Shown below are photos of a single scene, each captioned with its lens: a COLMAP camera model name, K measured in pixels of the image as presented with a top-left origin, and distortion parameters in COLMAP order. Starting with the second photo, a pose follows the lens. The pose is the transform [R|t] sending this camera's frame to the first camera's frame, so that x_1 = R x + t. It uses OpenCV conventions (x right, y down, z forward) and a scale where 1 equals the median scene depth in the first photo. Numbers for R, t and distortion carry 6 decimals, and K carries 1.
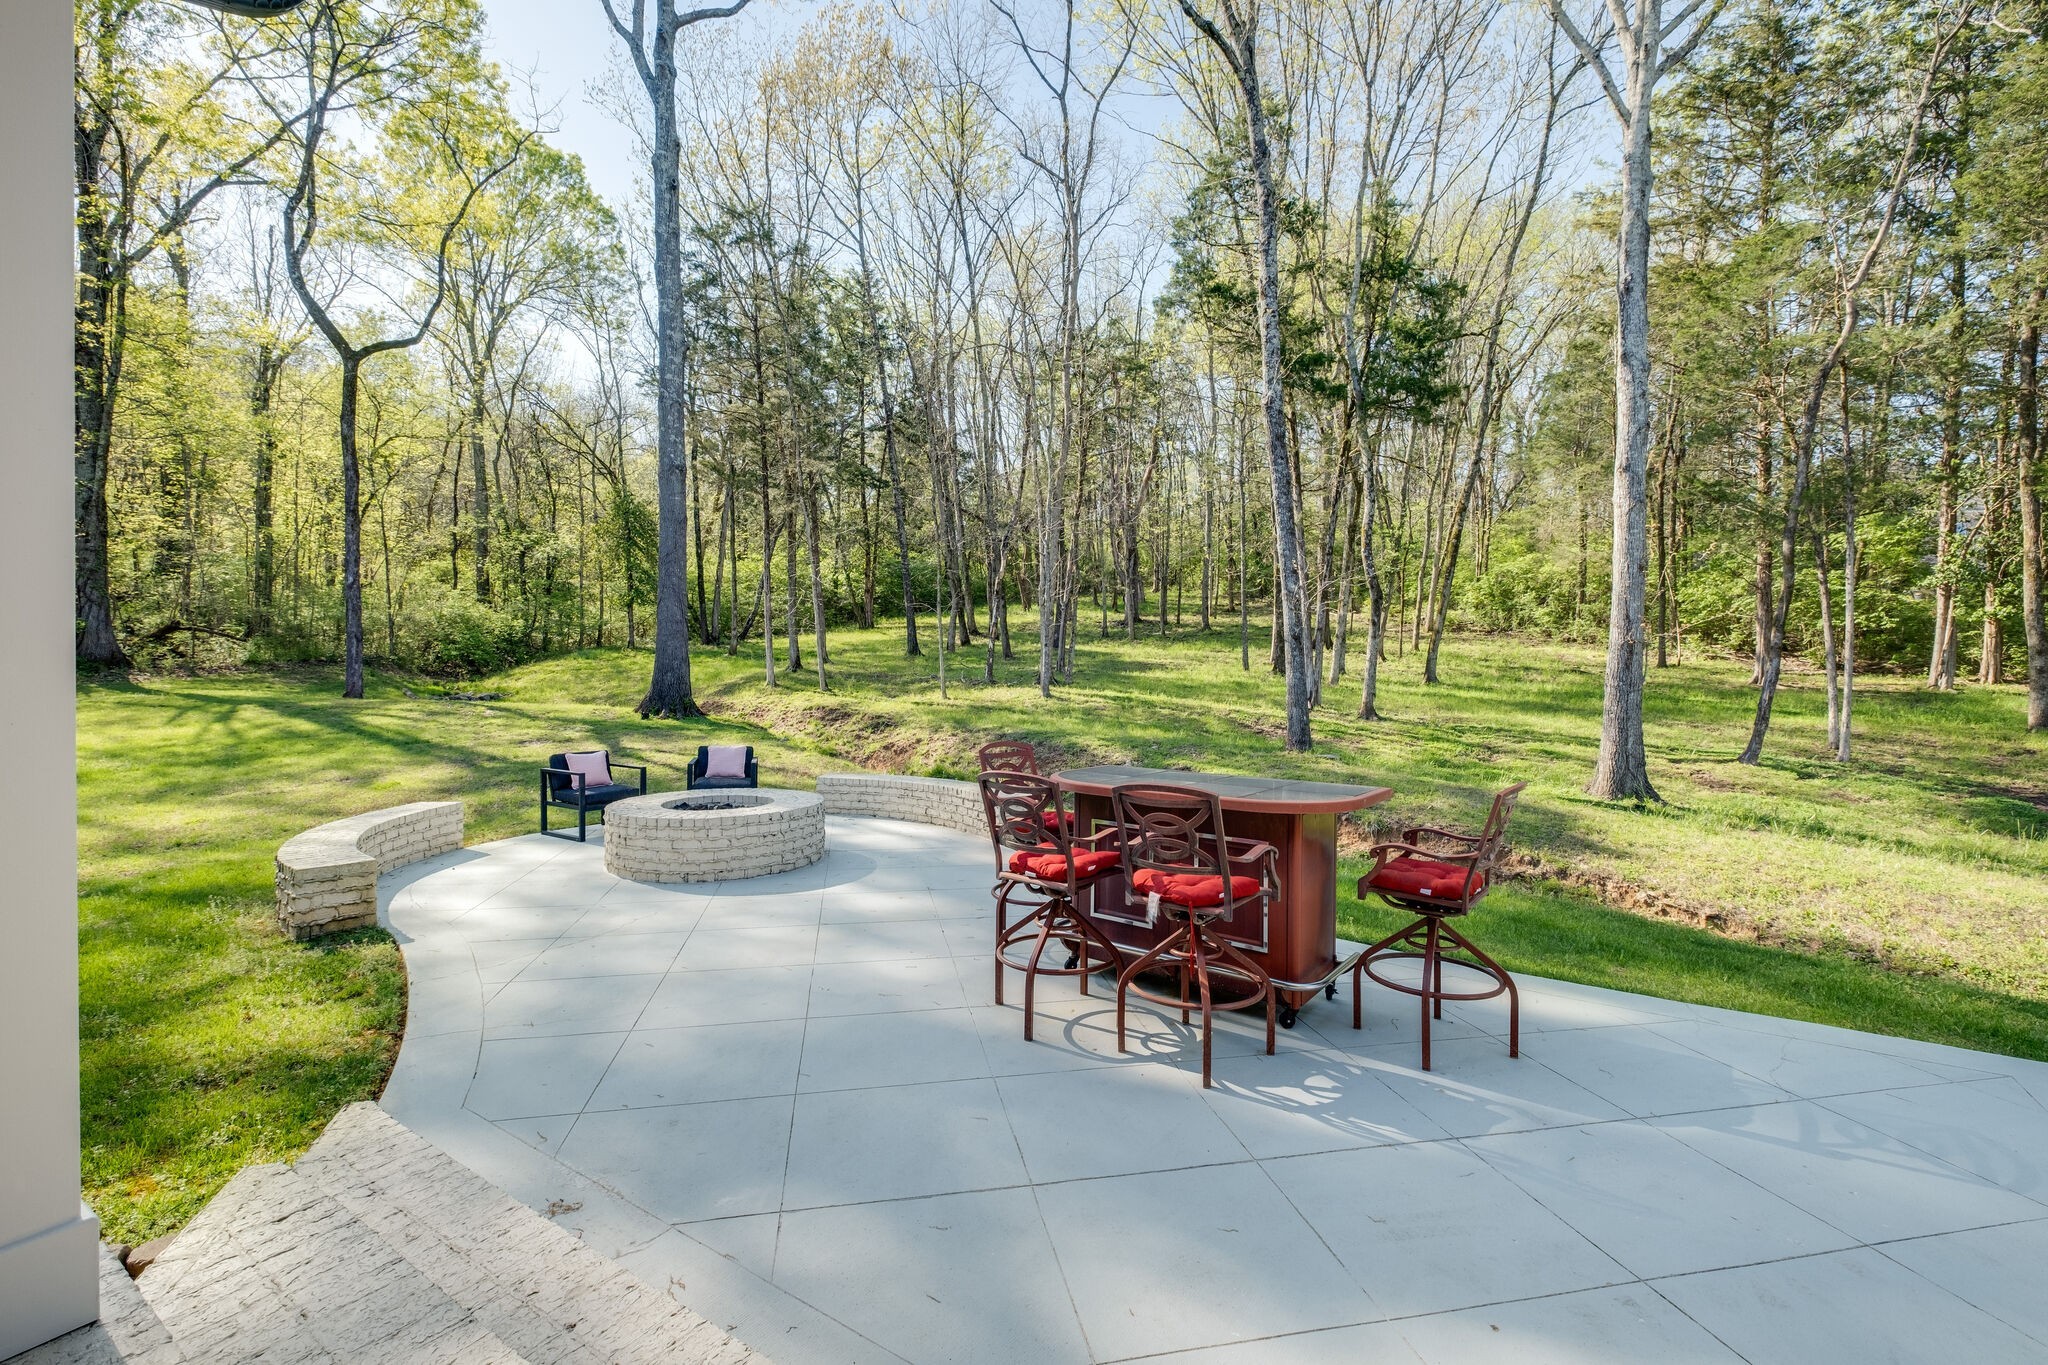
lens RADIAL K [[932.7, 0, 1027.6], [0, 932.7, 673.6], [0, 0, 1]] dist [0.001037, -0.000261]
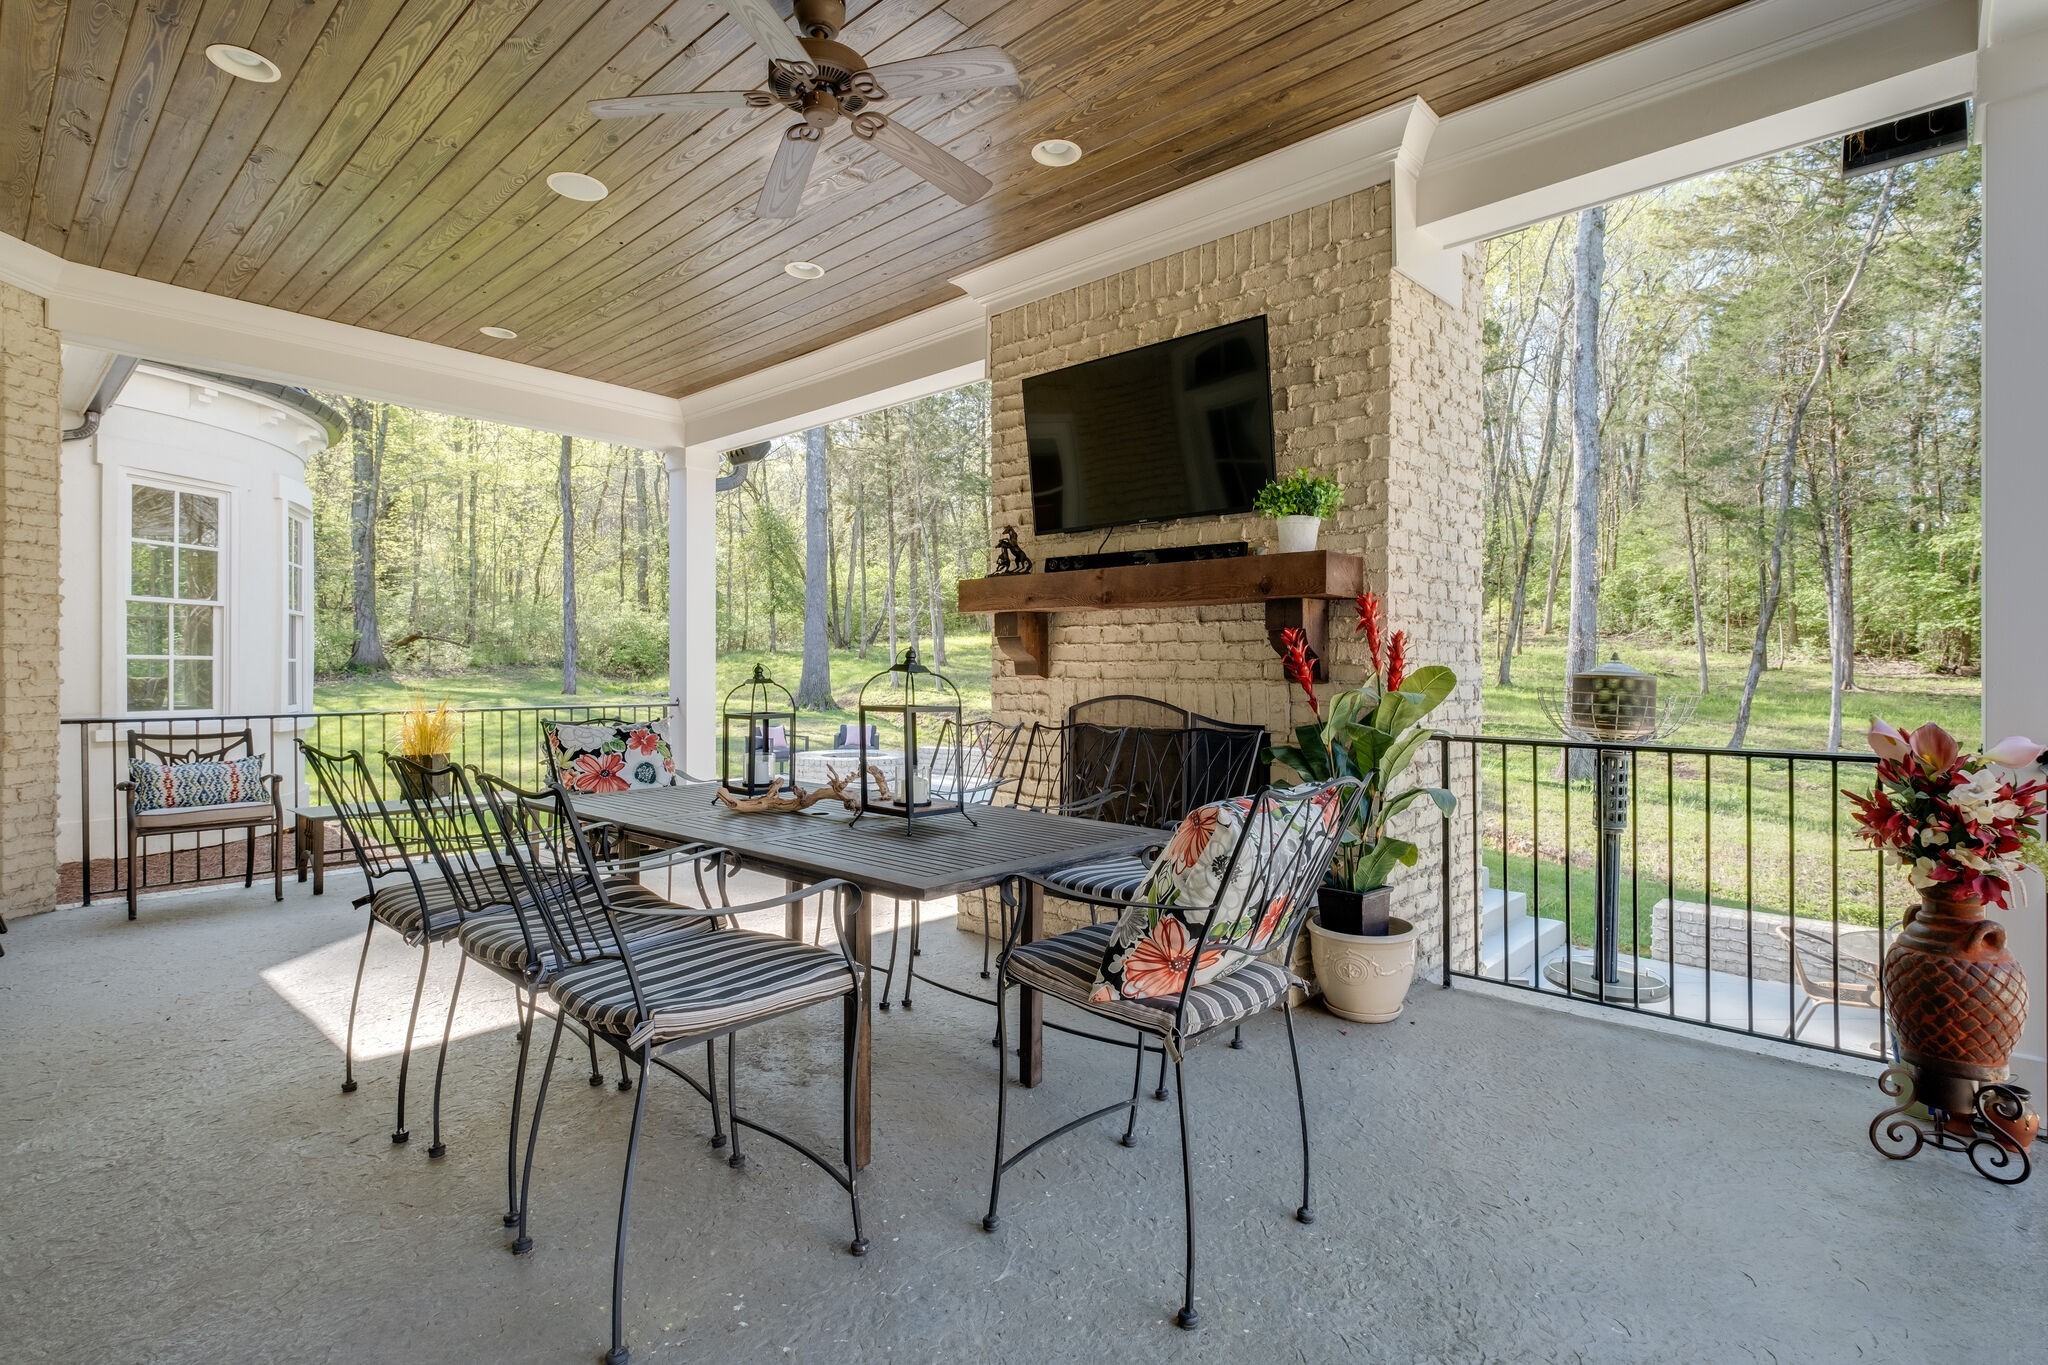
lens RADIAL K [[980.2, 0, 1024.0], [0, 980.2, 682.5], [0, 0, 1]] dist [-0.001254, -0.000404]
pose [[0.989806, 0.002407, -0.142401, 0.043994], [-0.001400, 0.999973, 0.007171, 0.000213], [0.142415, -0.006899, 0.989783, -0.139476]]
